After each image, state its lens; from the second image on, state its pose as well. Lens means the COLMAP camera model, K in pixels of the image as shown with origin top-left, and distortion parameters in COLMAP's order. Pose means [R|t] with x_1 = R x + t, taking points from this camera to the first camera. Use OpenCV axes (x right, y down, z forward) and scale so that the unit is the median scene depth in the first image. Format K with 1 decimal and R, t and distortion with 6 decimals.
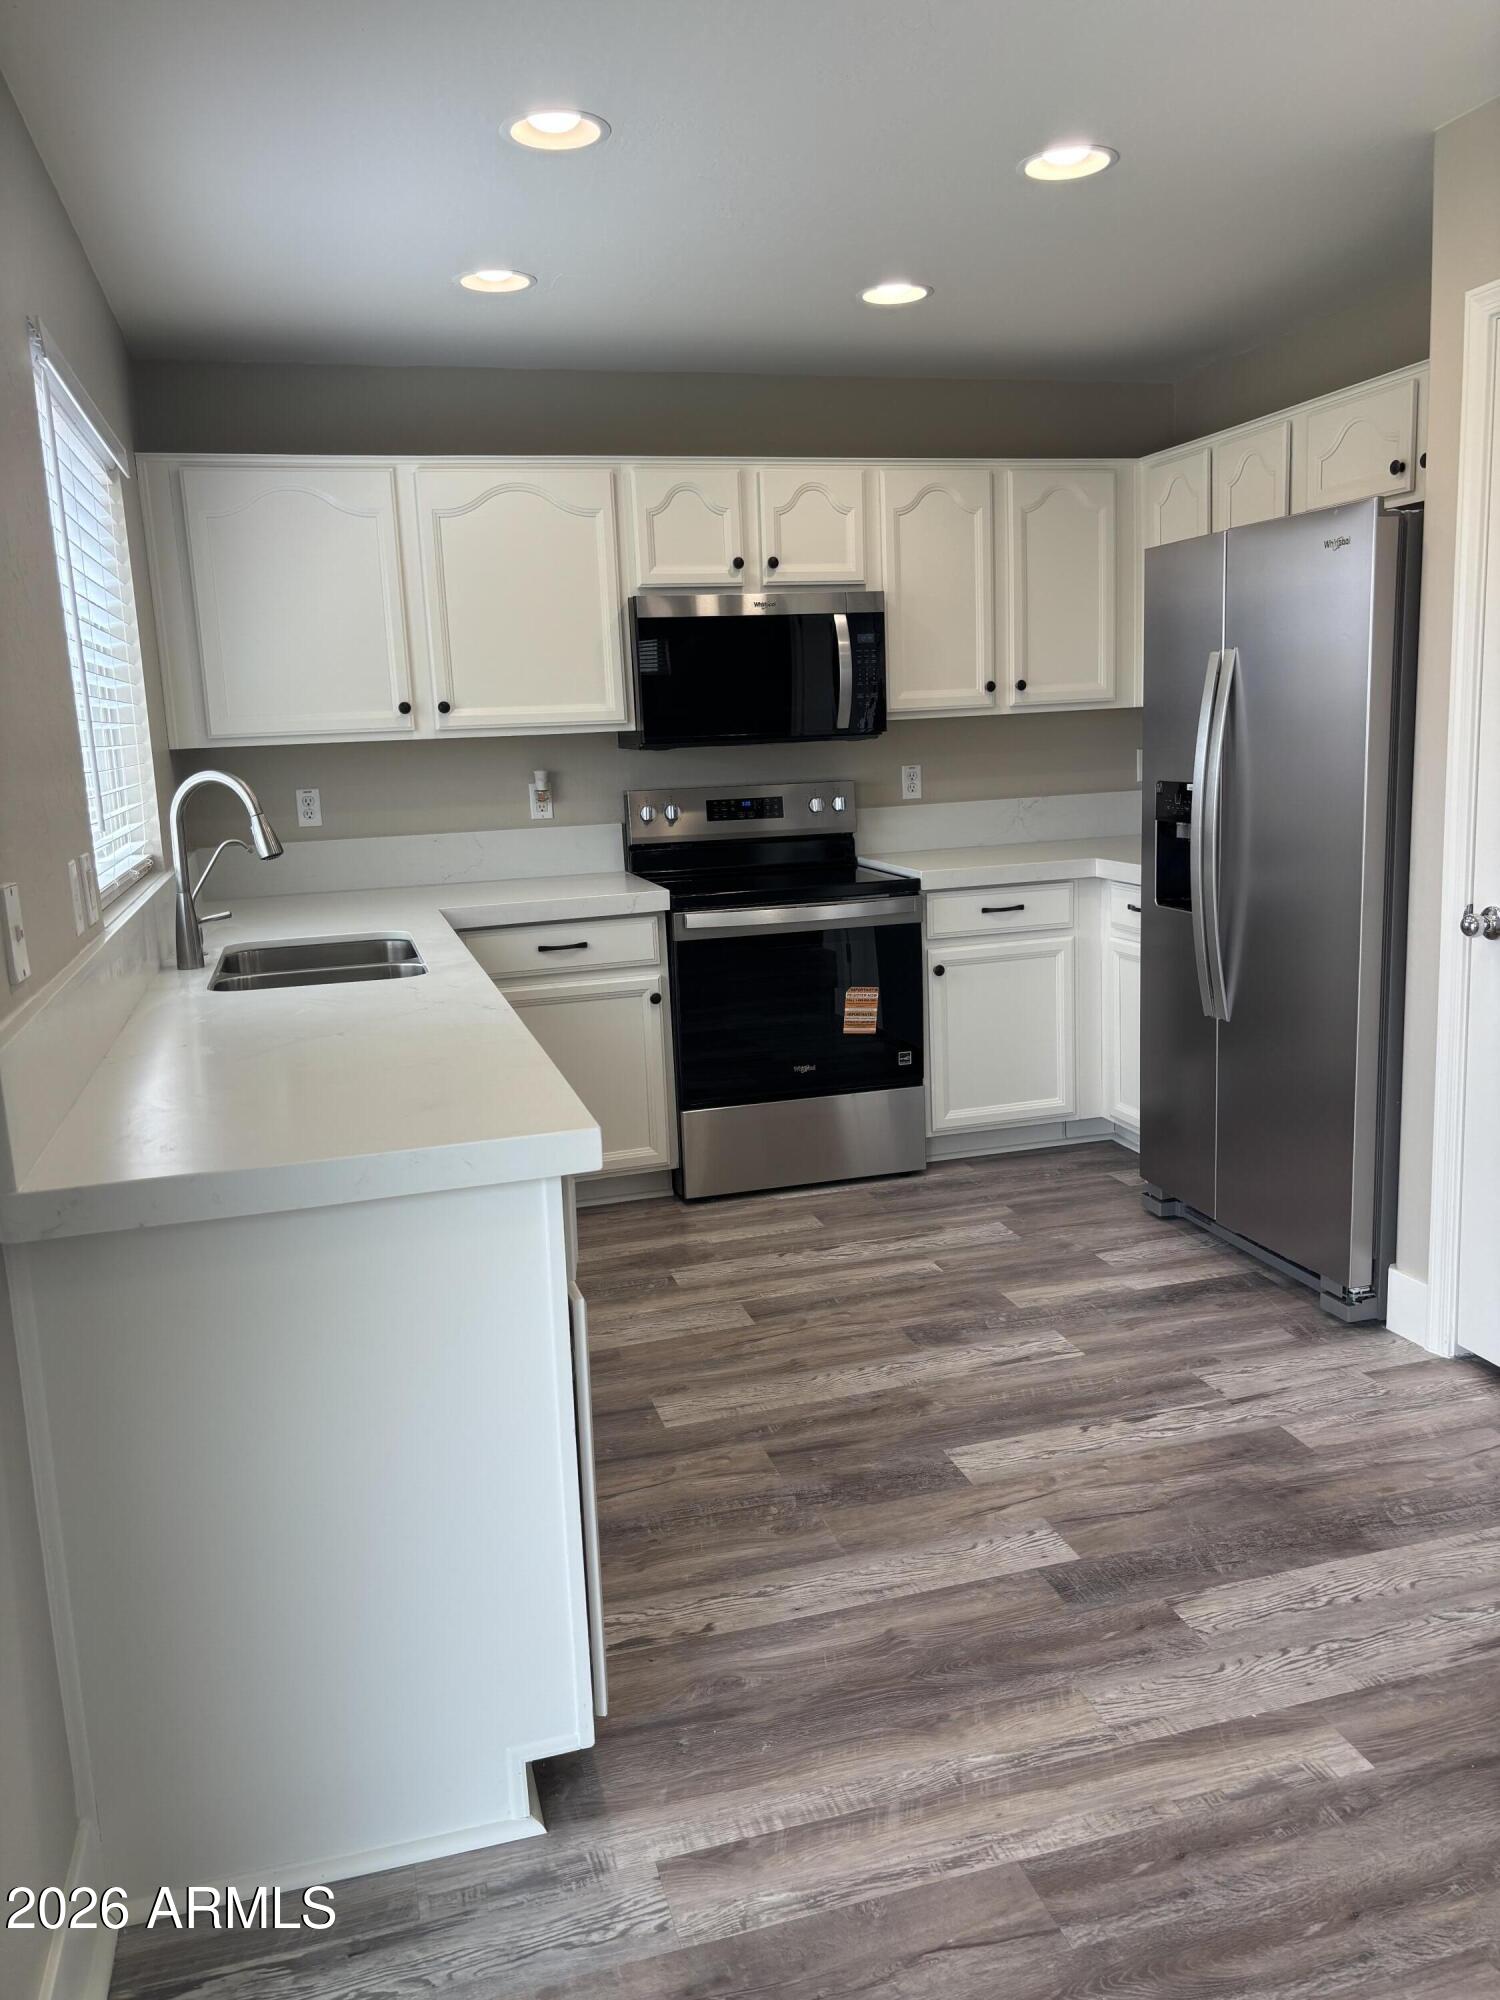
lens RADIAL K [[1521.5, 0, 753.7], [0, 1521.5, 983.5], [0, 0, 1]] dist [0.029711, -0.021470]
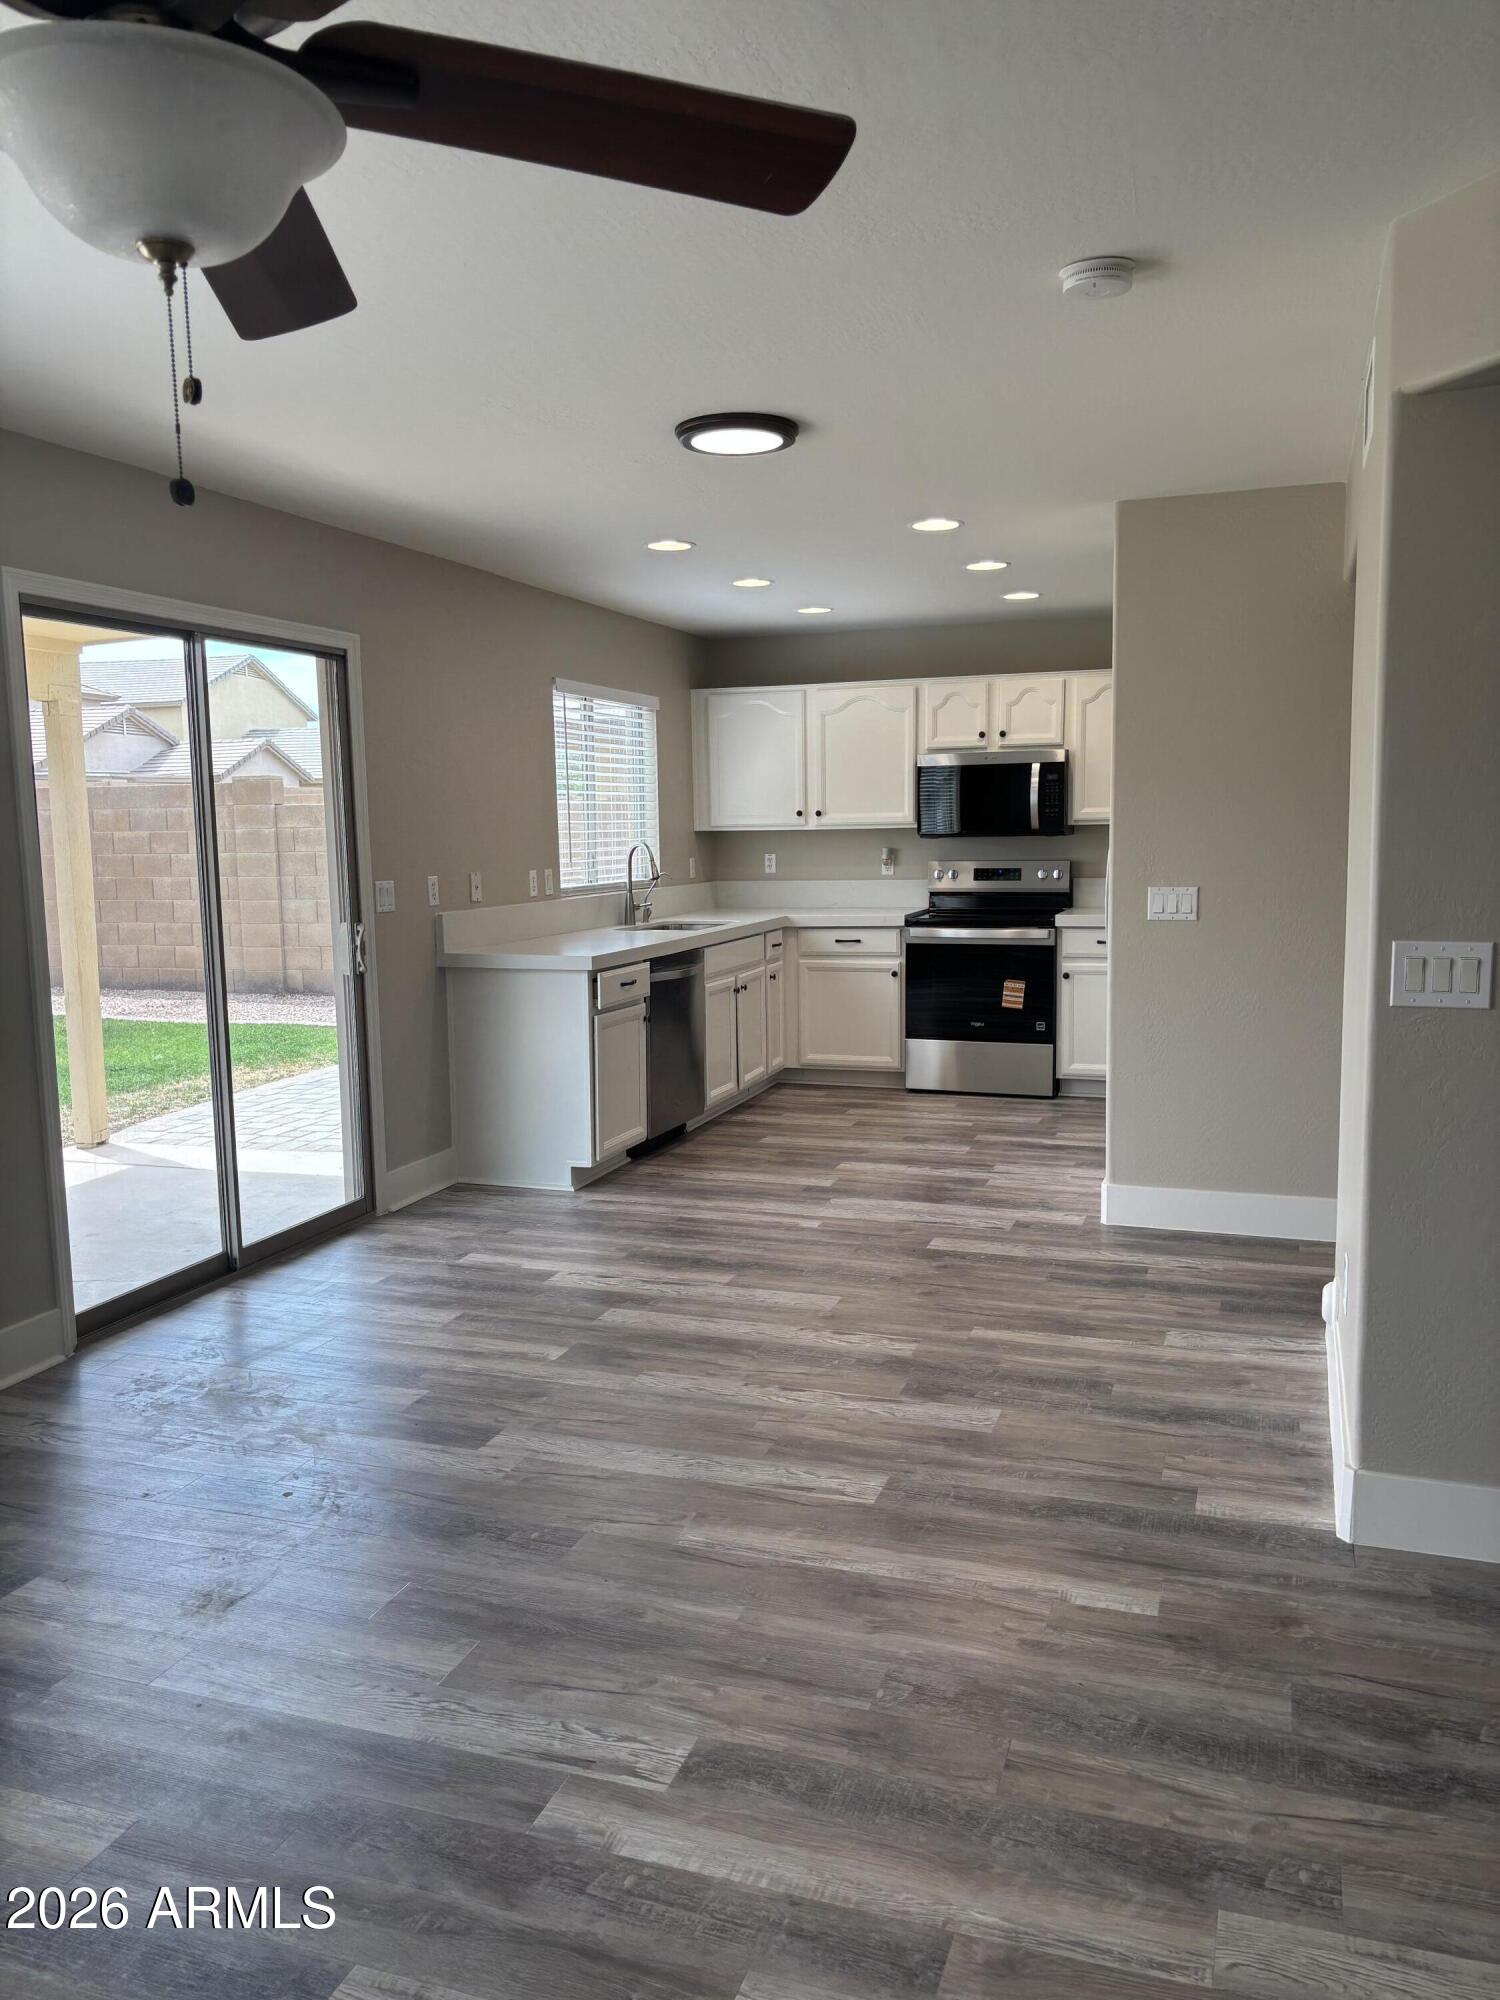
lens RADIAL K [[1521.5, 0, 739.0], [0, 1521.5, 1003.8], [0, 0, 1]] dist [0.029711, -0.021470]
pose [[0.810363, 0.096662, -0.577900, 0.996006], [-0.117193, 0.993108, 0.001776, 0.075986], [0.574089, 0.066287, 0.816105, -0.705597]]
